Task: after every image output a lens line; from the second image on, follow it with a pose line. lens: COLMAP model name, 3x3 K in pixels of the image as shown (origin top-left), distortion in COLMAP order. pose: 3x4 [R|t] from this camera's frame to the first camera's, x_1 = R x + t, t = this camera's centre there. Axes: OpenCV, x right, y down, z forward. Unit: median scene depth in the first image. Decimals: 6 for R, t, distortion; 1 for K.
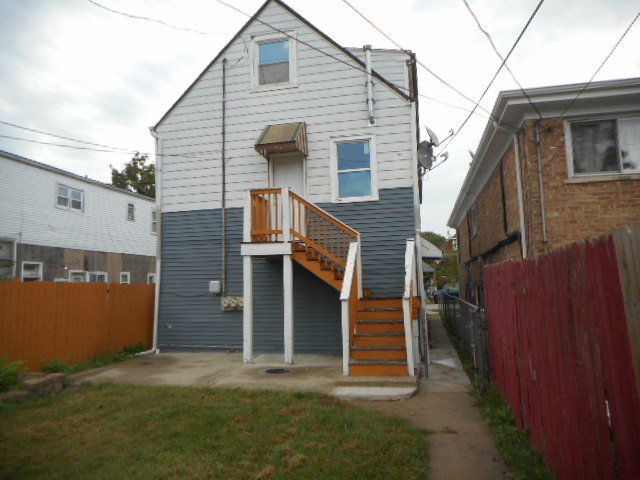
lens RADIAL K [[468.9, 0, 320.0], [0, 468.9, 240.0], [0, 0, 1]] dist [-0.000937, -0.003144]
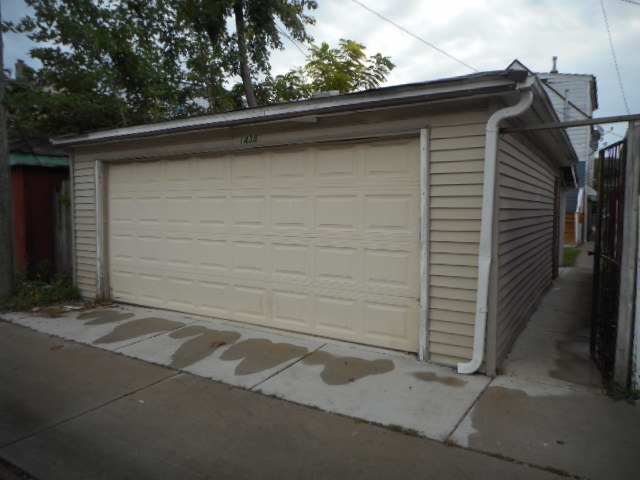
lens RADIAL K [[468.9, 0, 320.0], [0, 468.9, 240.0], [0, 0, 1]] dist [-0.000937, -0.003144]
pose [[0.948197, 0.056125, -0.312685, -0.248746], [-0.001954, 0.985282, 0.170926, -0.120747], [0.317676, -0.161461, 0.934351, -1.370471]]
